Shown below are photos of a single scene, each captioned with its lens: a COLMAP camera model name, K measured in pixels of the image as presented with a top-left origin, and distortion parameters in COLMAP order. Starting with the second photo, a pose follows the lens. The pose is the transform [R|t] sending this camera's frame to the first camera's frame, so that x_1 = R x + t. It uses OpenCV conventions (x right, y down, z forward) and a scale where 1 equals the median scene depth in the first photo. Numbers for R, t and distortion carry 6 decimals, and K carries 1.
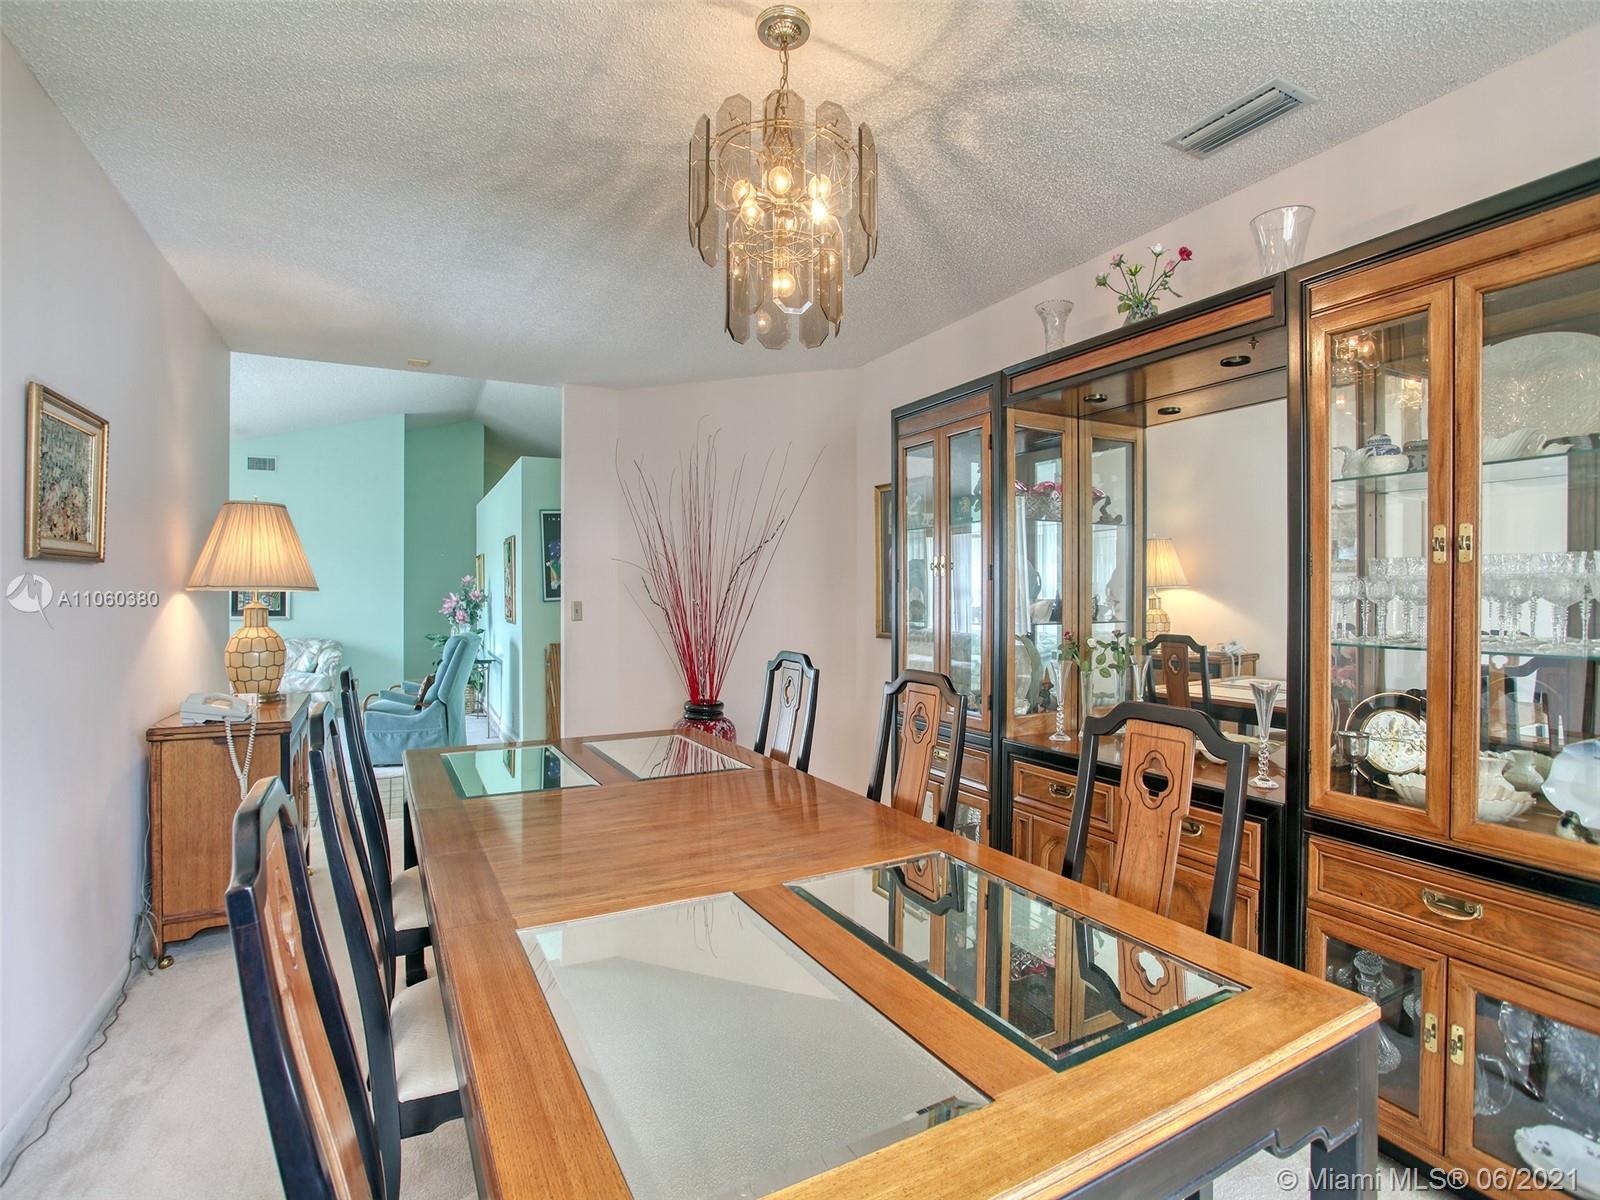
lens RADIAL K [[809.3, 0, 791.1], [0, 809.3, 594.4], [0, 0, 1]] dist [-0.046393, 0.001834]
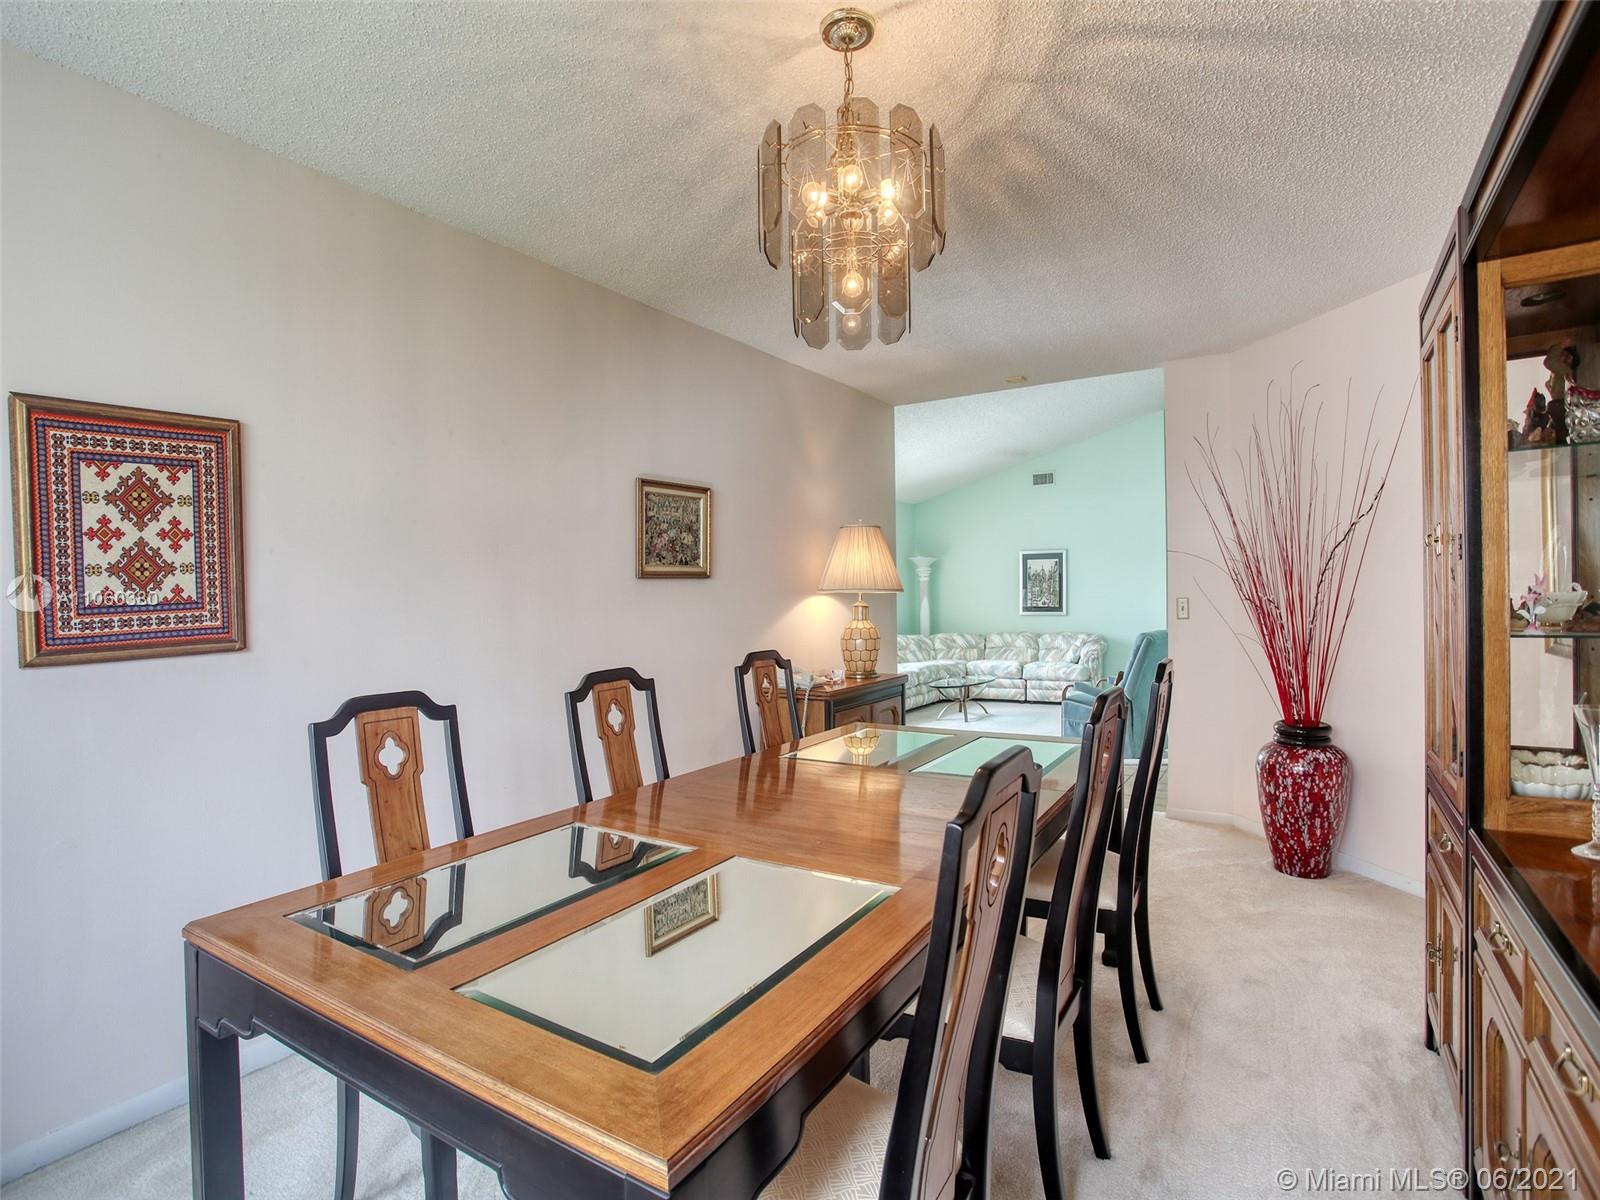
lens RADIAL K [[809.3, 0, 794.3], [0, 809.3, 602.4], [0, 0, 1]] dist [-0.046393, 0.001834]
pose [[0.509015, -0.000979, -0.860757, 0.224595], [0.013270, 0.999889, 0.006710, -0.000017], [0.860655, -0.014838, 0.508972, 0.112458]]
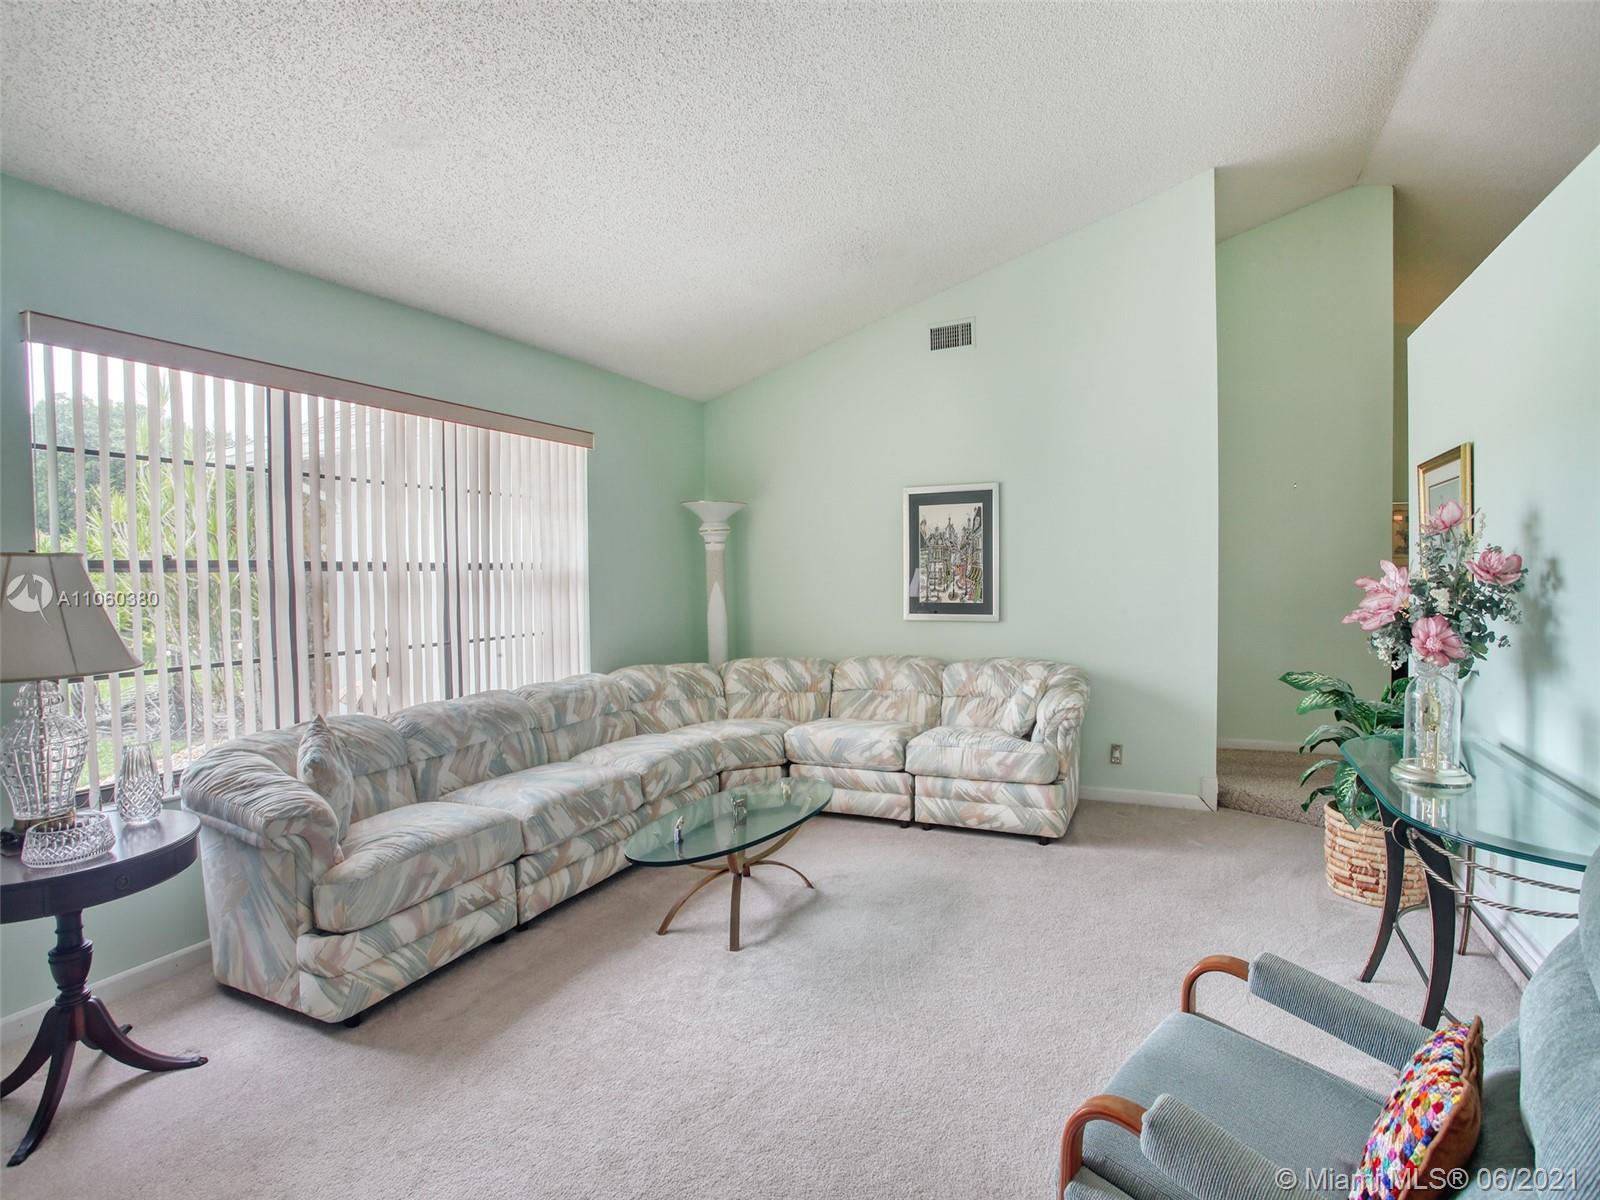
lens RADIAL K [[739.7, 0, 798.3], [0, 739.7, 589.3], [0, 0, 1]] dist [-0.001781, 0.000035]
pose [[0.585984, 0.002522, -0.810319, -0.421063], [0.017949, 0.999709, 0.016092, -0.001274], [0.810124, -0.023974, 0.585768, 0.827624]]
